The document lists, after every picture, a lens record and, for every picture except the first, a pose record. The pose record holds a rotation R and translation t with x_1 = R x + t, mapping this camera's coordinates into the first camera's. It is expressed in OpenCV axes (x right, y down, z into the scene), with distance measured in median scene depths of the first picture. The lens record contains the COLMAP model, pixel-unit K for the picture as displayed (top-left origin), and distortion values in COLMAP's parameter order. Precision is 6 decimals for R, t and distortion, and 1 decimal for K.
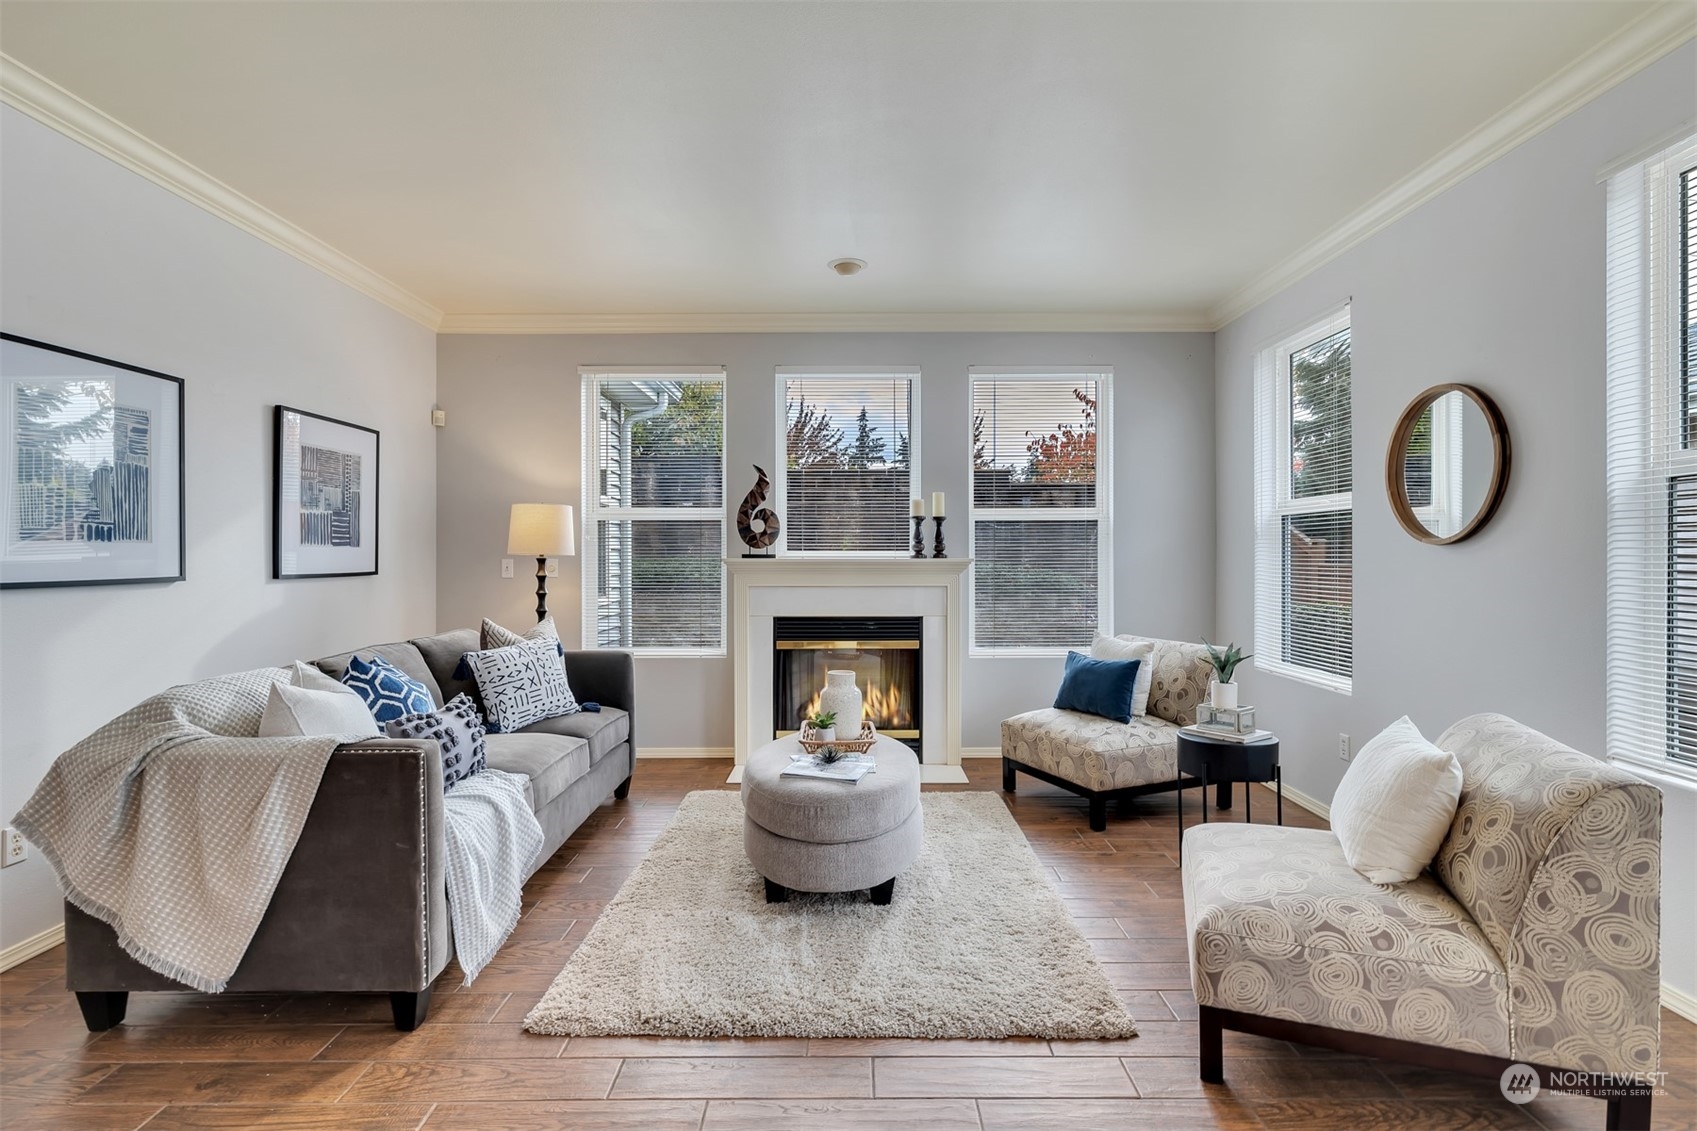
lens RADIAL K [[828.3, 0, 843.4], [0, 828.3, 561.8], [0, 0, 1]] dist [-0.002822, -0.000291]
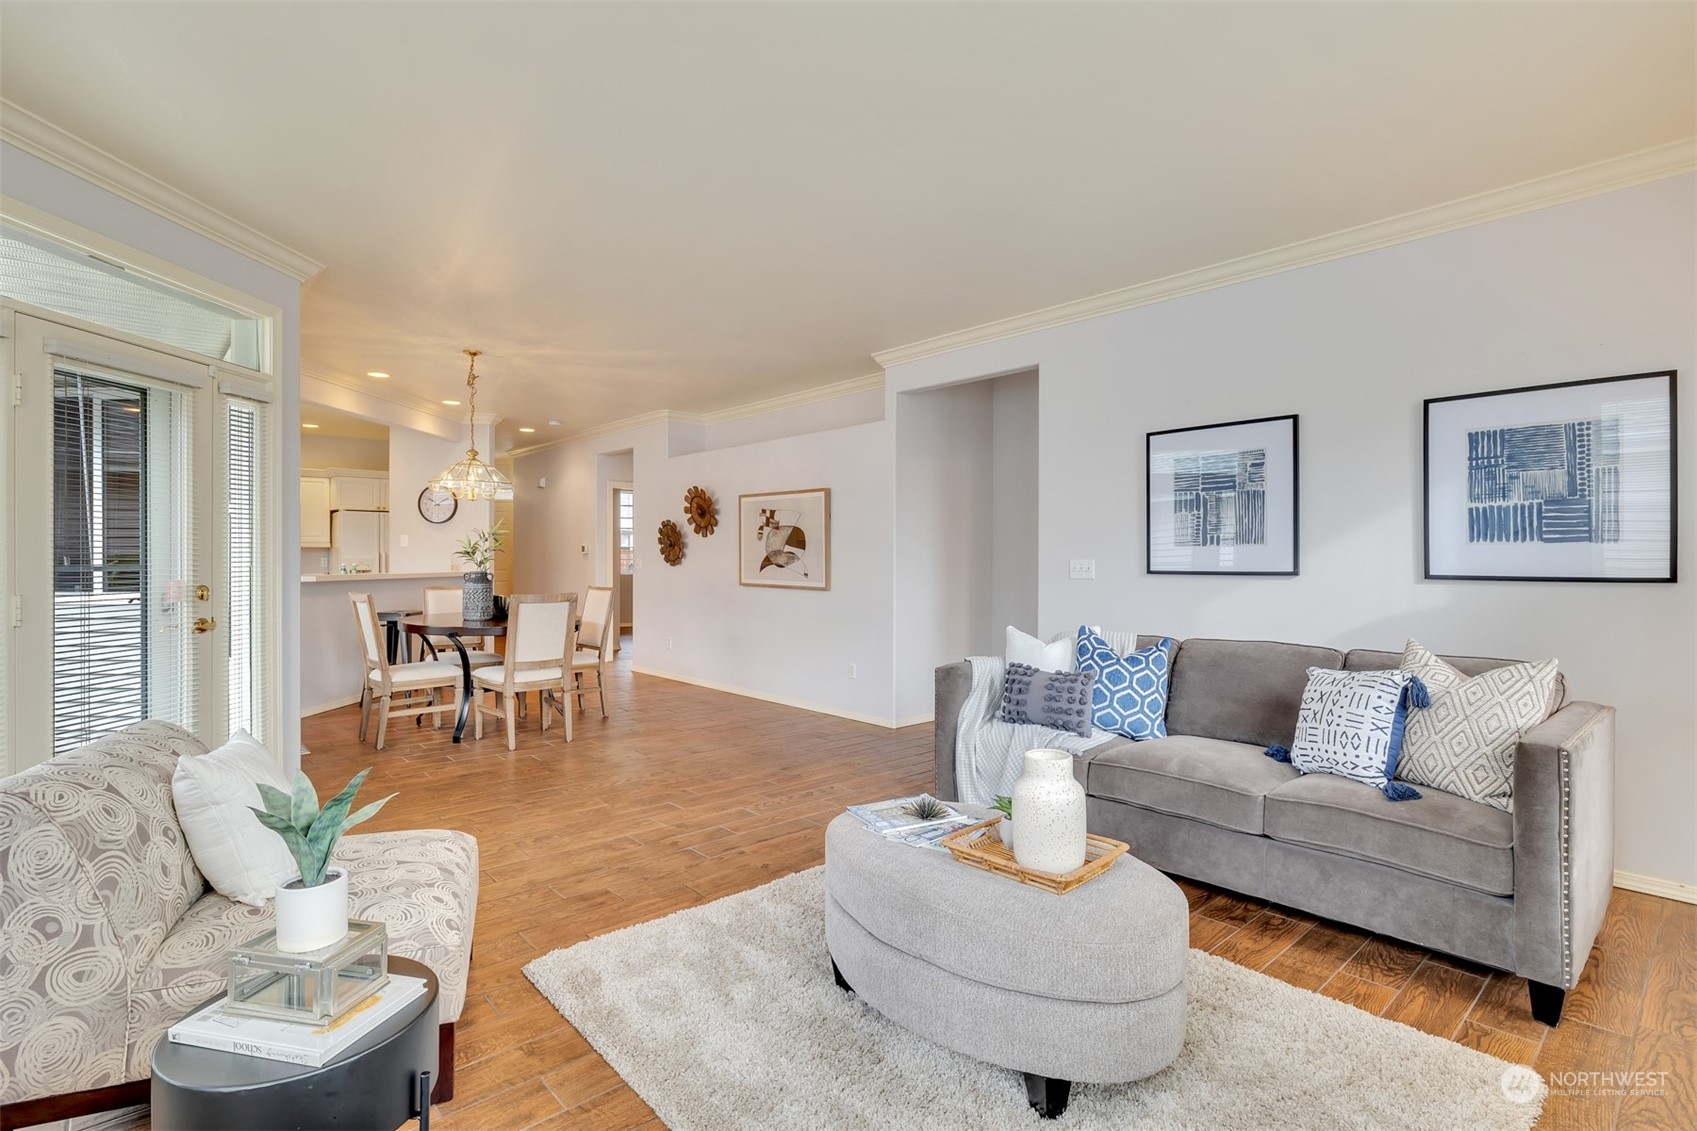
lens RADIAL K [[718.3, 0, 851.2], [0, 718.3, 558.4], [0, 0, 1]] dist [0.000178, 0.000355]
pose [[-0.690649, 0.004529, -0.723176, 0.327709], [-0.001453, 0.999970, 0.007650, -0.006961], [0.723188, 0.006334, -0.690622, 0.903166]]
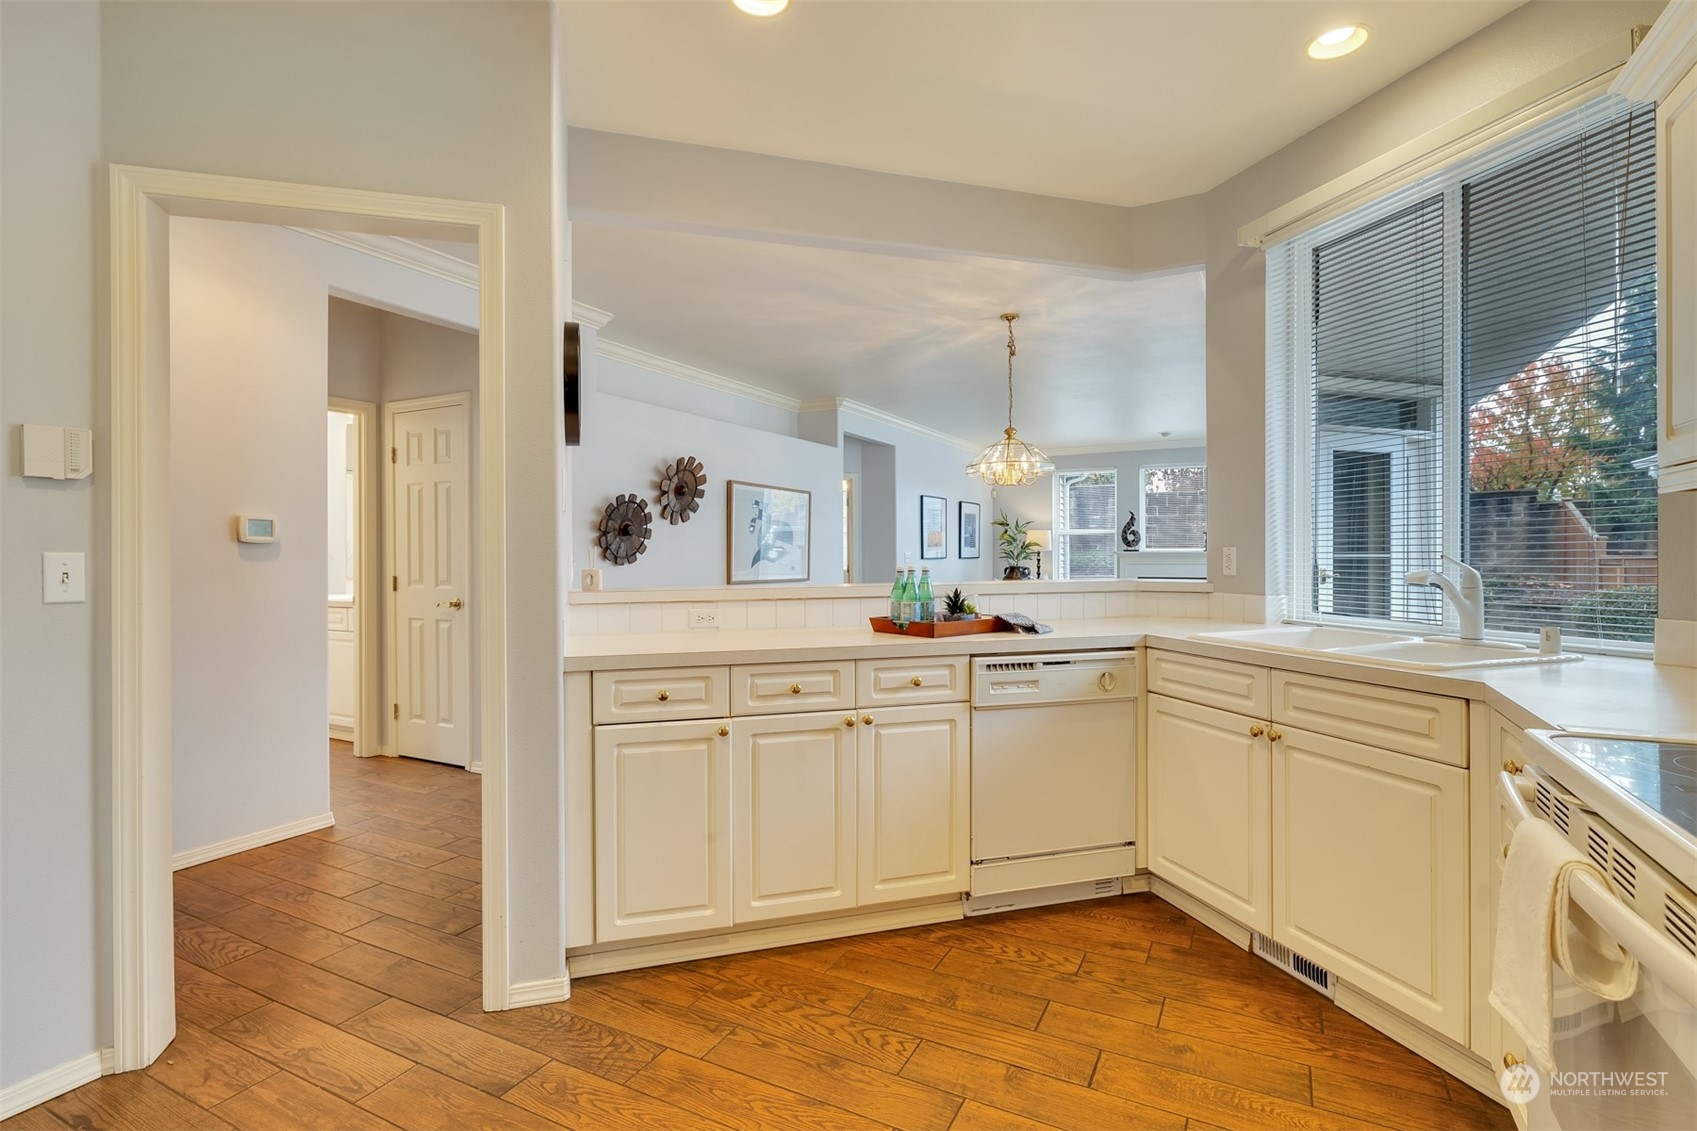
lens RADIAL K [[812.8, 0, 848.4], [0, 812.8, 558.4], [0, 0, 1]] dist [0.001799, 0.000522]
pose [[0.878362, 0.000172, -0.477995, 0.298149], [0.000450, 0.999999, 0.001187, 0.012157], [0.477995, -0.001257, 0.878362, -1.407429]]
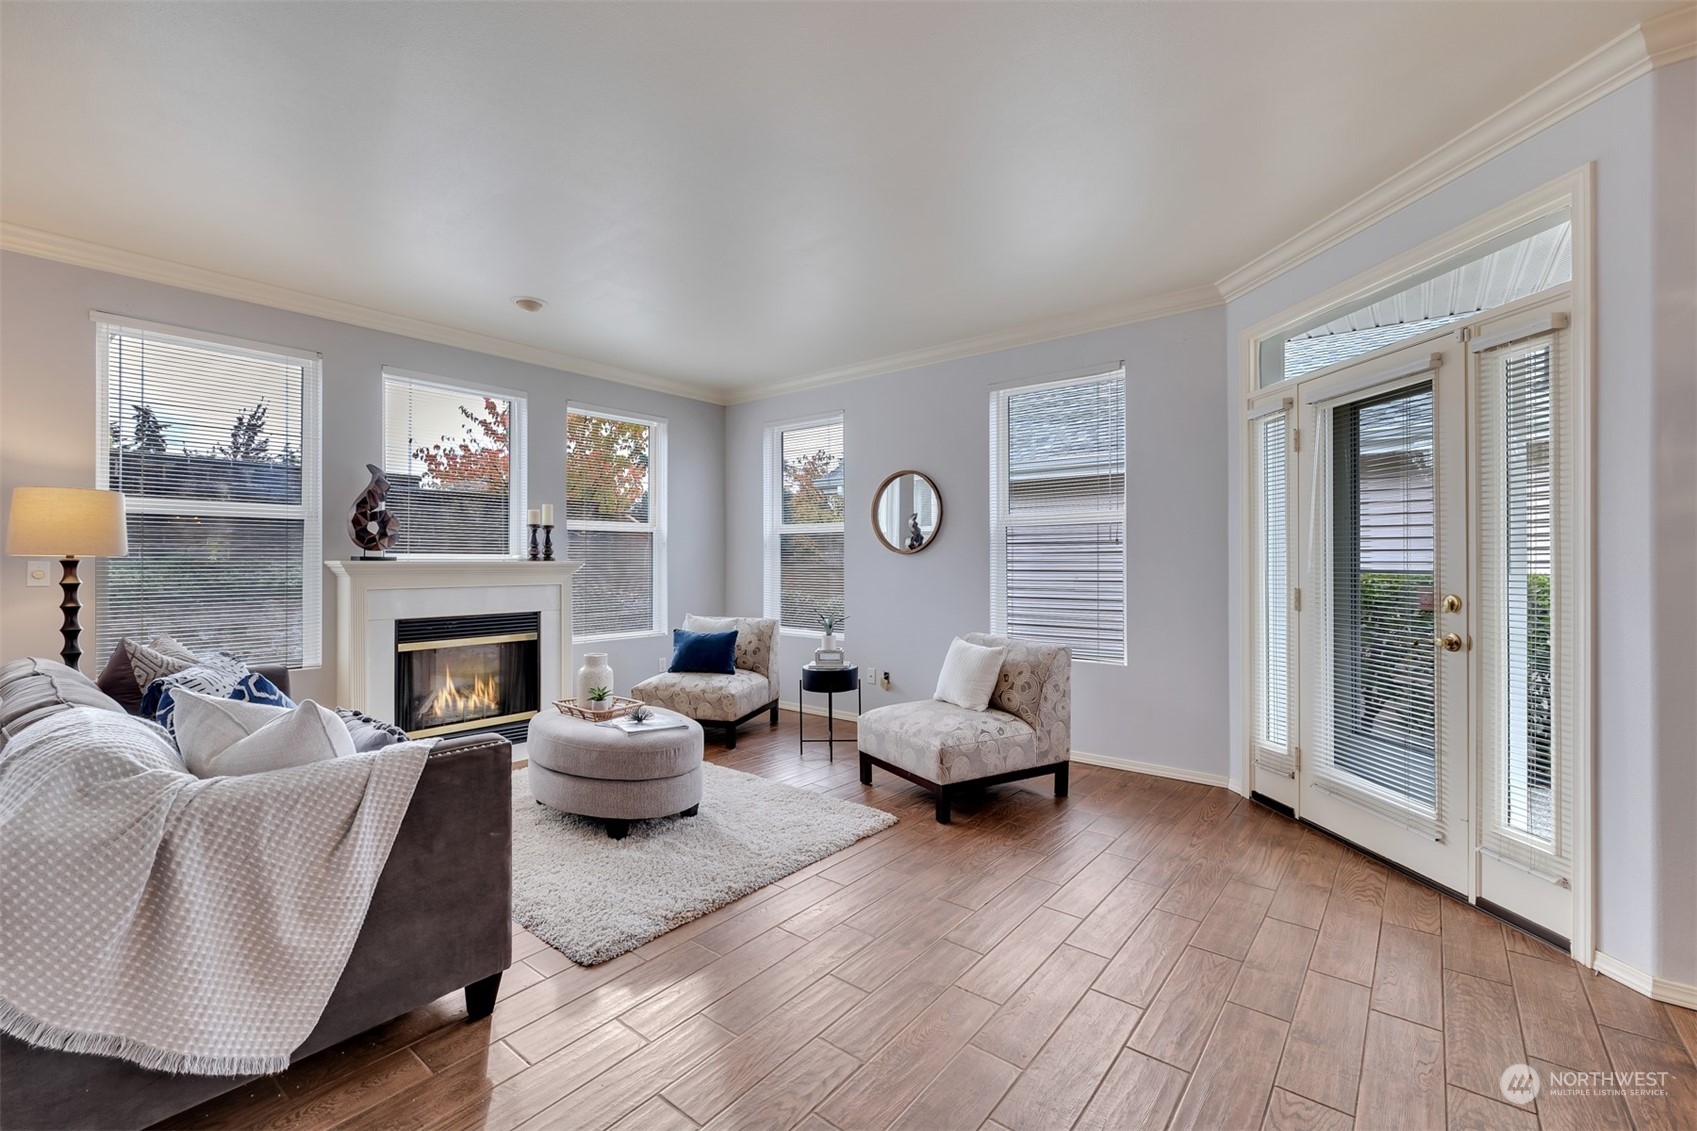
lens RADIAL K [[718.3, 0, 851.2], [0, 718.3, 558.4], [0, 0, 1]] dist [0.000178, 0.000355]
pose [[0.627157, 0.004204, 0.778882, -0.429101], [0.002663, 0.999968, -0.007541, 0.000821], [-0.778889, 0.006803, 0.627125, 0.033578]]
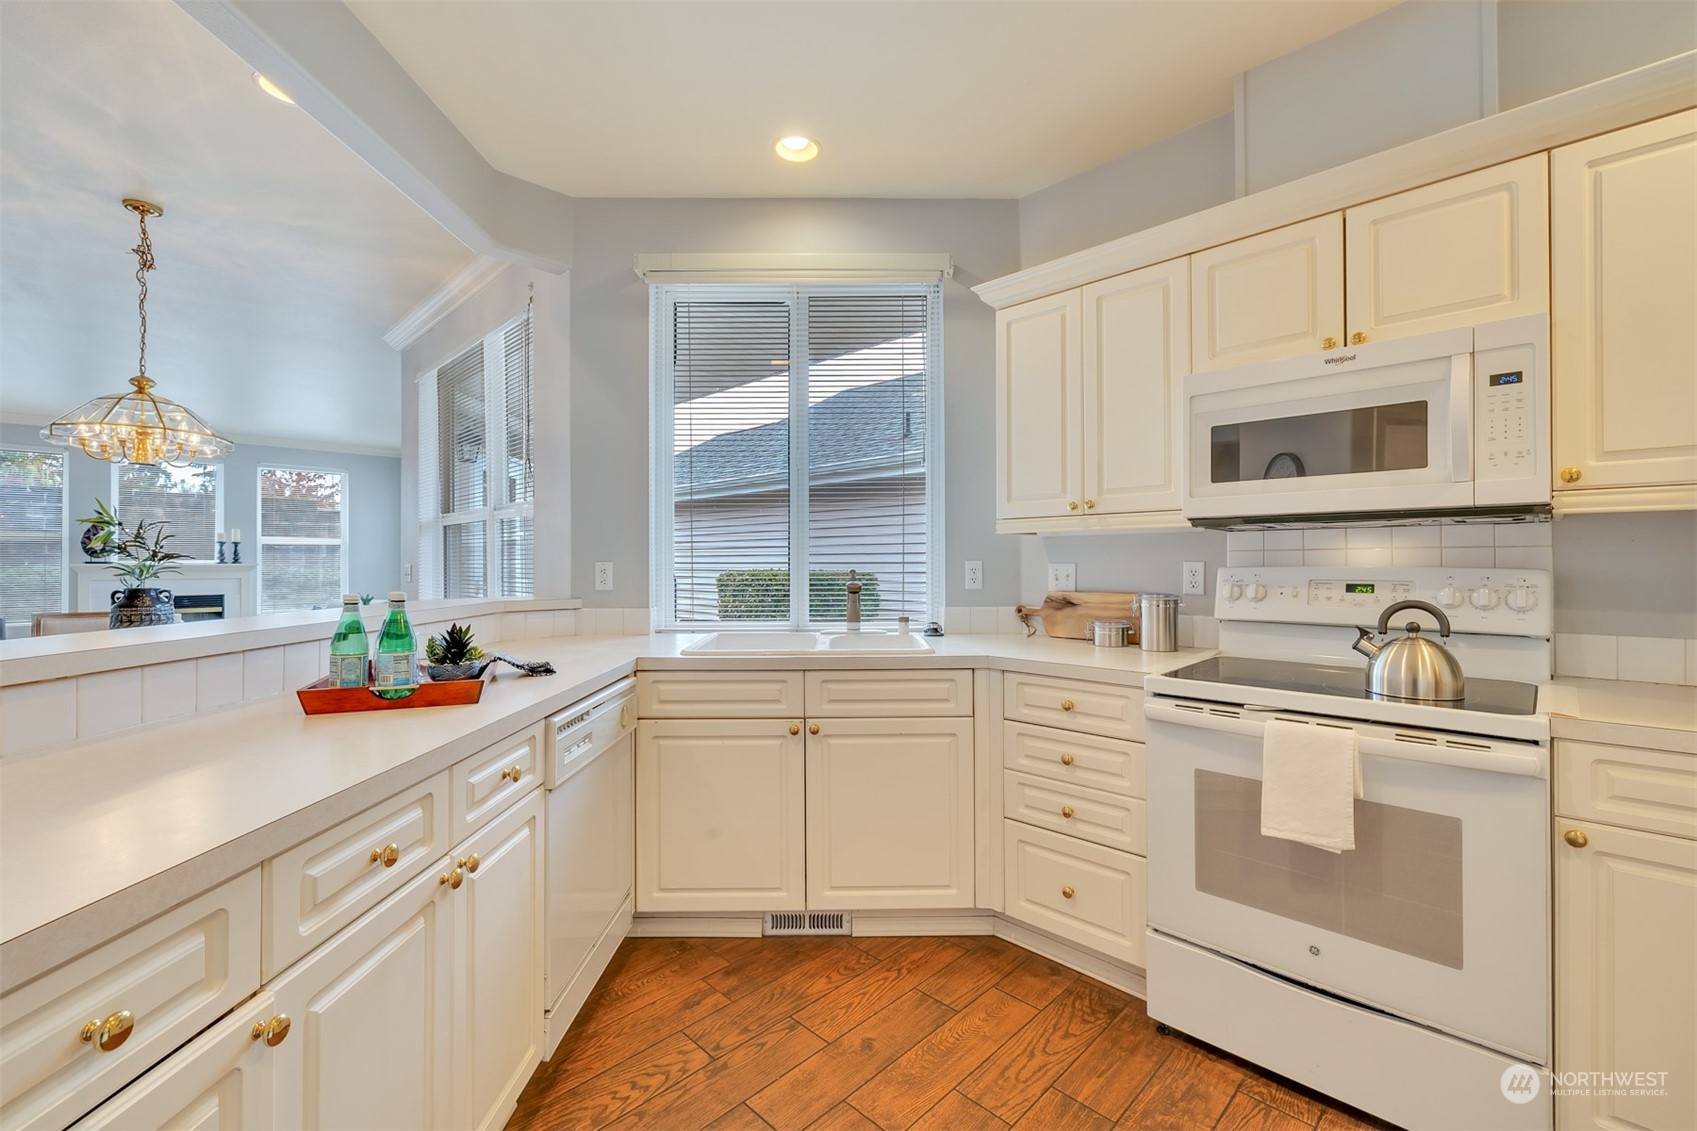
lens RADIAL K [[718.3, 0, 851.2], [0, 718.3, 558.4], [0, 0, 1]] dist [0.000178, 0.000355]
pose [[0.711464, 0.002273, 0.702719, -0.040416], [0.005806, 0.999942, -0.009113, 0.007067], [-0.702698, 0.010564, 0.711410, -1.223849]]
